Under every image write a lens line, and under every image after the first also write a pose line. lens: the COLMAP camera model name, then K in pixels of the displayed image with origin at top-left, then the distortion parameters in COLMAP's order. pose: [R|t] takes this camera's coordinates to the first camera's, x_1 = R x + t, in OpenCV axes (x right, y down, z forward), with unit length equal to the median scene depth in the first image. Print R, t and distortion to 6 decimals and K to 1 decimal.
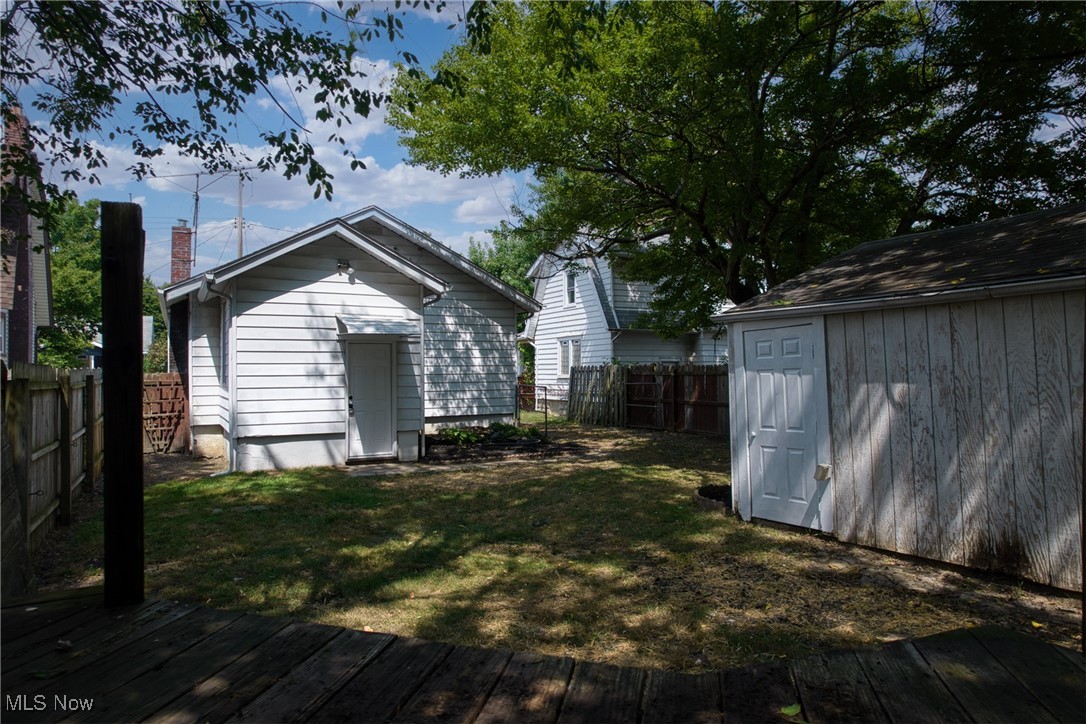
lens RADIAL K [[692.4, 0, 546.0], [0, 692.4, 369.7], [0, 0, 1]] dist [-0.049101, 0.024624]
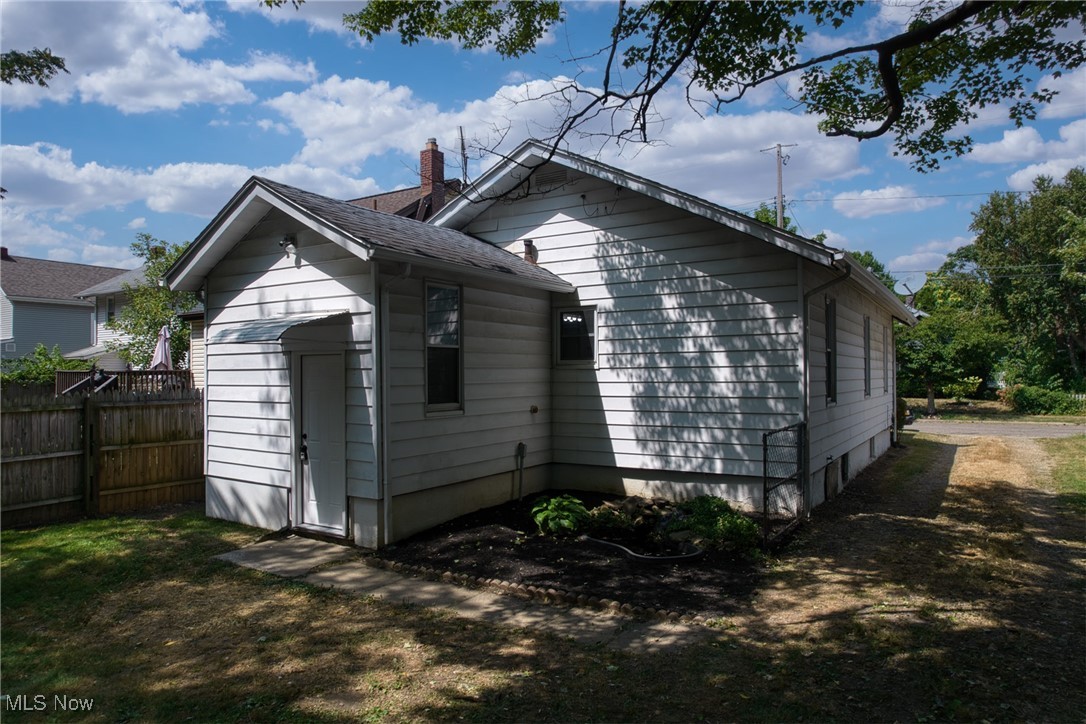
lens RADIAL K [[692.4, 0, 543.4], [0, 692.4, 360.5], [0, 0, 1]] dist [-0.049101, 0.024624]
pose [[0.490260, -0.010528, -0.871513, 0.402996], [0.005900, 0.999944, -0.008760, -0.025310], [0.871556, -0.000847, 0.490295, 0.842049]]
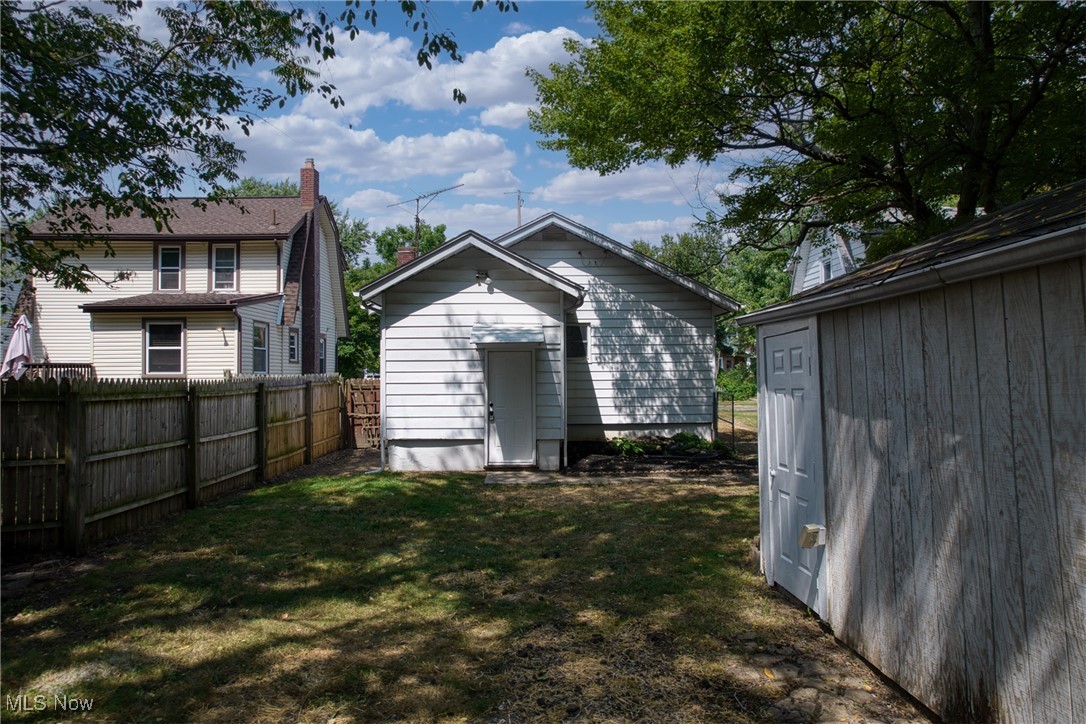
lens RADIAL K [[692.4, 0, 540.2], [0, 692.4, 369.0], [0, 0, 1]] dist [-0.049101, 0.024624]
pose [[0.886026, -0.000303, -0.463635, 0.246746], [0.000714, 0.999999, 0.000711, -0.012744], [0.463634, -0.000961, 0.886026, 0.122374]]
